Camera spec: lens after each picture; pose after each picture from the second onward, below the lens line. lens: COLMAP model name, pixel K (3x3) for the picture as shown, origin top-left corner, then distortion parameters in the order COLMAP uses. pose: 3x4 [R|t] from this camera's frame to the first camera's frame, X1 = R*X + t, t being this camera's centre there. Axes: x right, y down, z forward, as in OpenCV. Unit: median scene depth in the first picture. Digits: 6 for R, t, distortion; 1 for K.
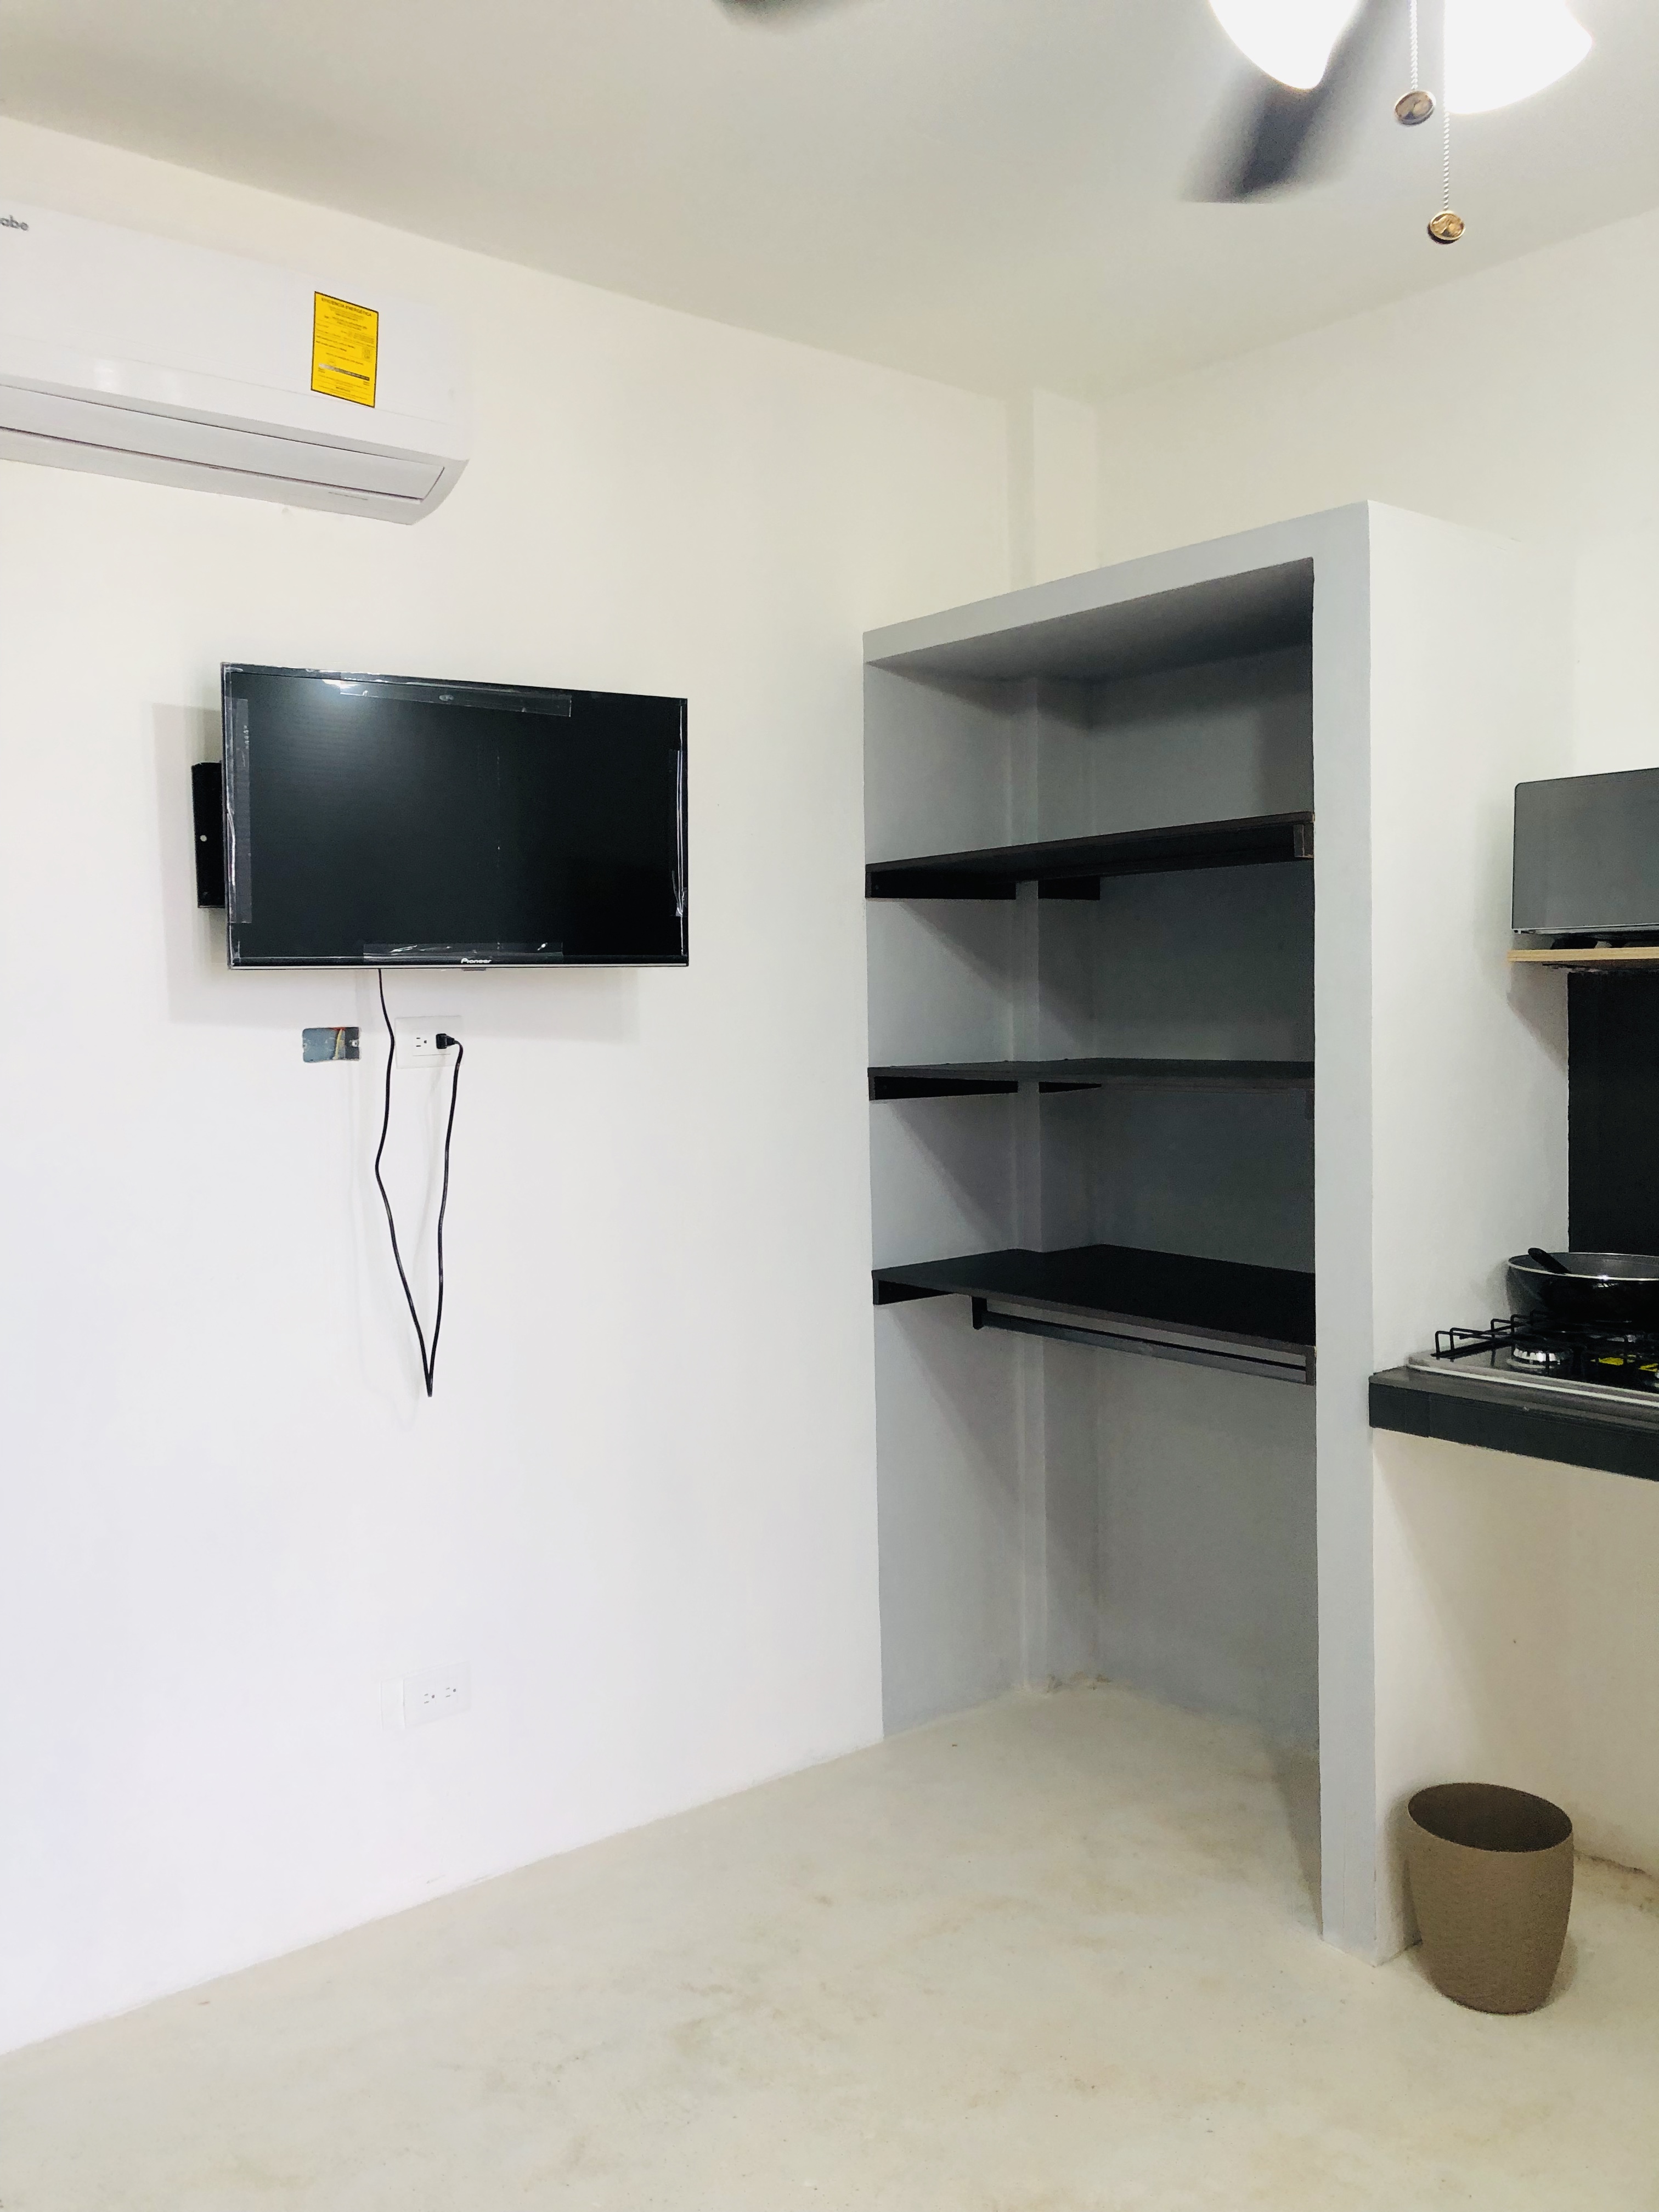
lens RADIAL K [[1810.8, 0, 784.3], [0, 1810.8, 1102.1], [0, 0, 1]] dist [0.036899, -0.039048]
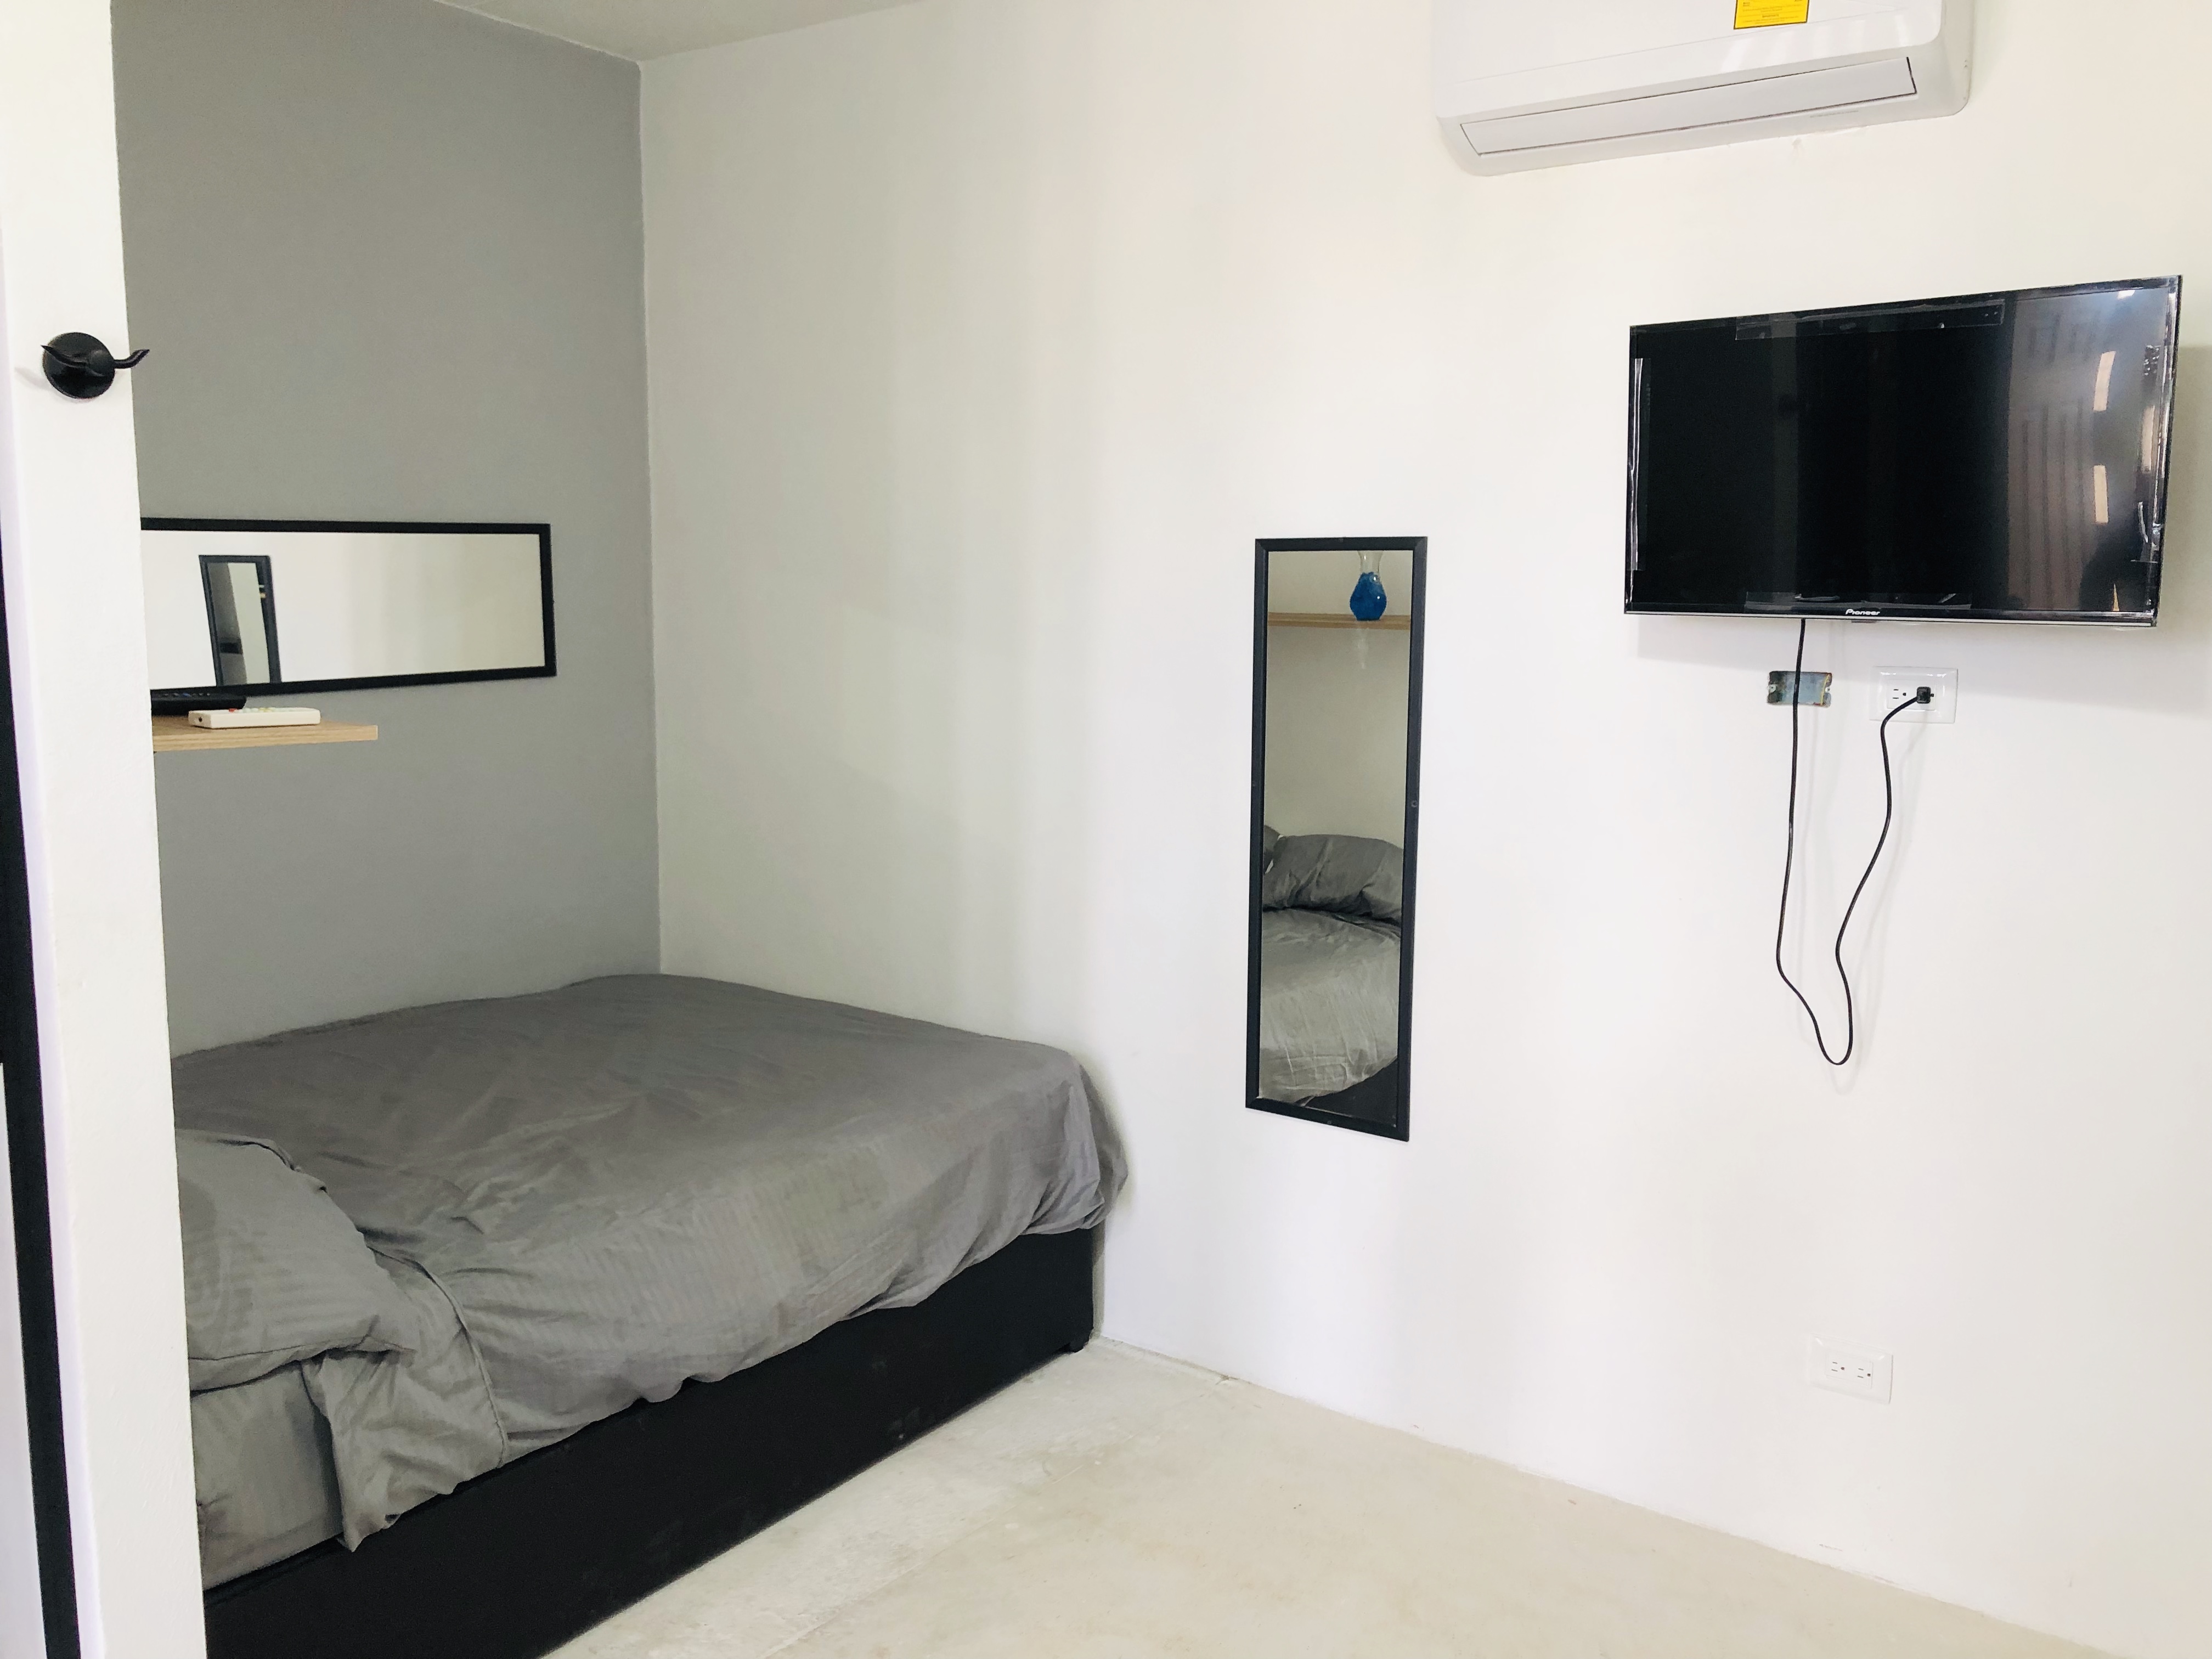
lens RADIAL K [[1810.8, 0, 1108.7], [0, 1810.8, 843.1], [0, 0, 1]] dist [0.036899, -0.039048]
pose [[0.254846, 0.167221, -0.952413, 0.594752], [-0.057864, 0.985806, 0.157601, -0.081136], [0.965249, 0.014947, 0.260905, 0.371322]]
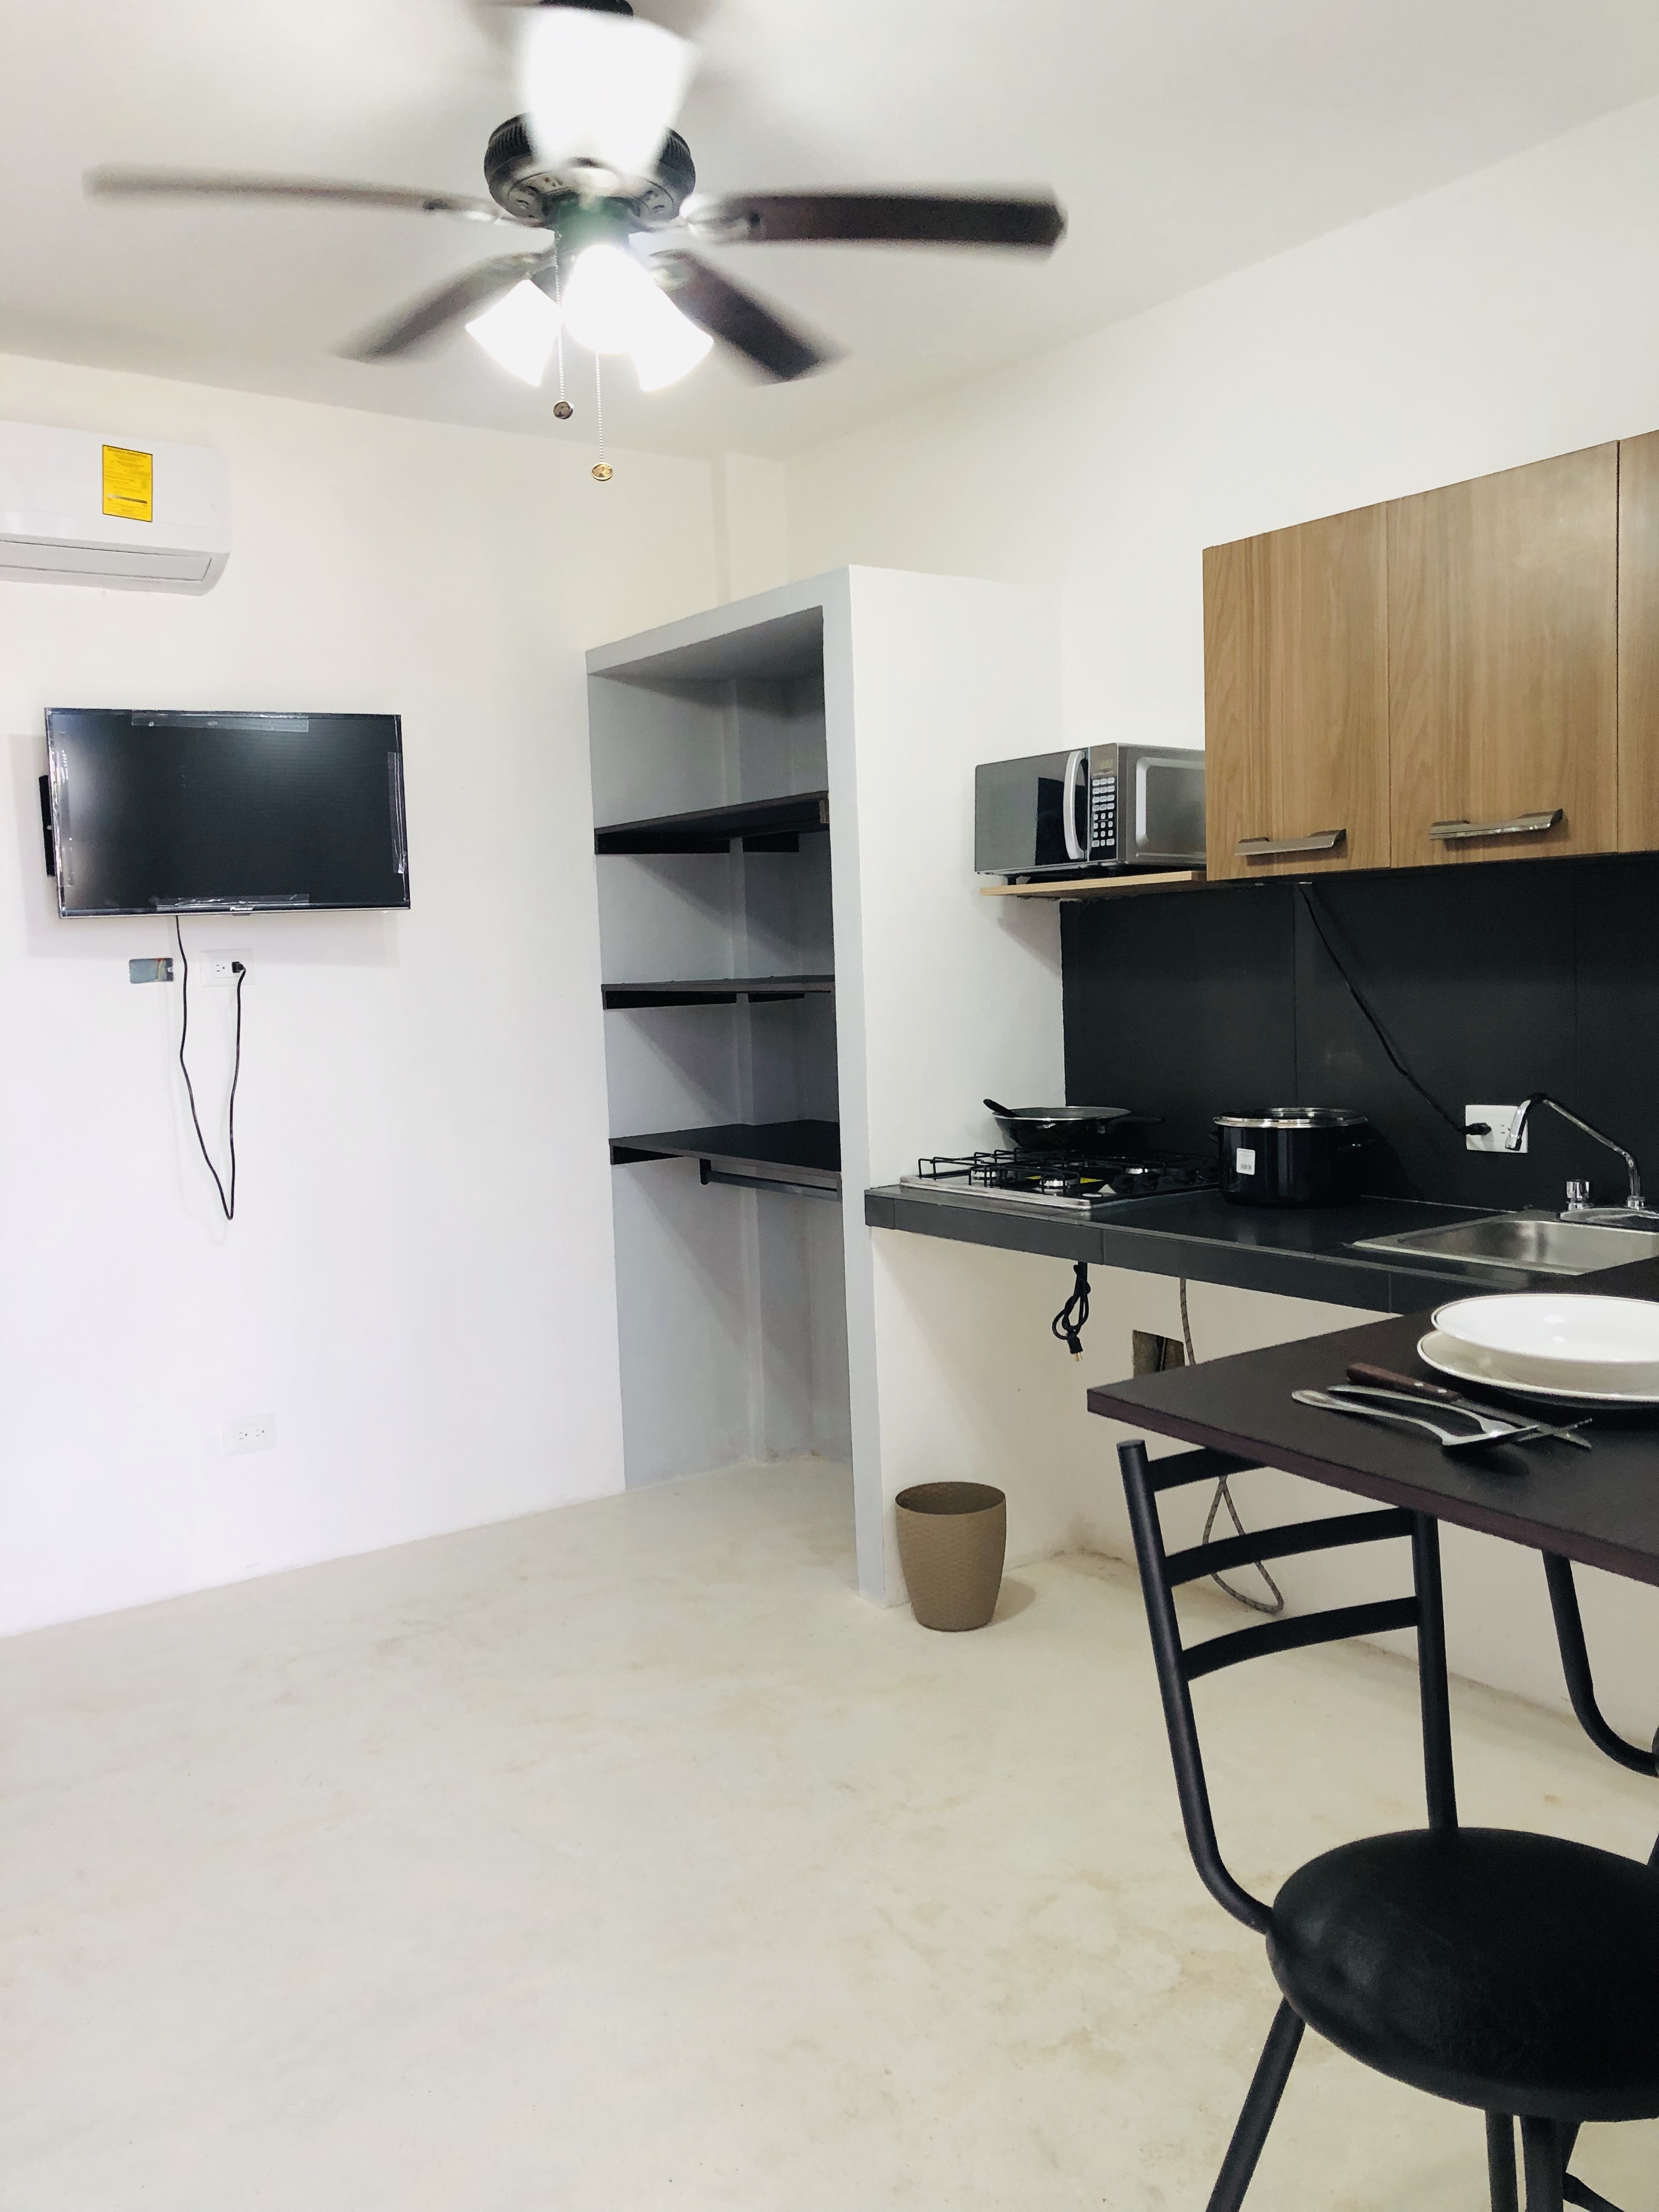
lens RADIAL K [[1810.8, 0, 813.7], [0, 1810.8, 1099.1], [0, 0, 1]] dist [0.036899, -0.039048]
pose [[0.998019, -0.015422, -0.060995, 0.337867], [0.017365, 0.999354, 0.031461, 0.031515], [0.060470, -0.032458, 0.997642, -0.369594]]
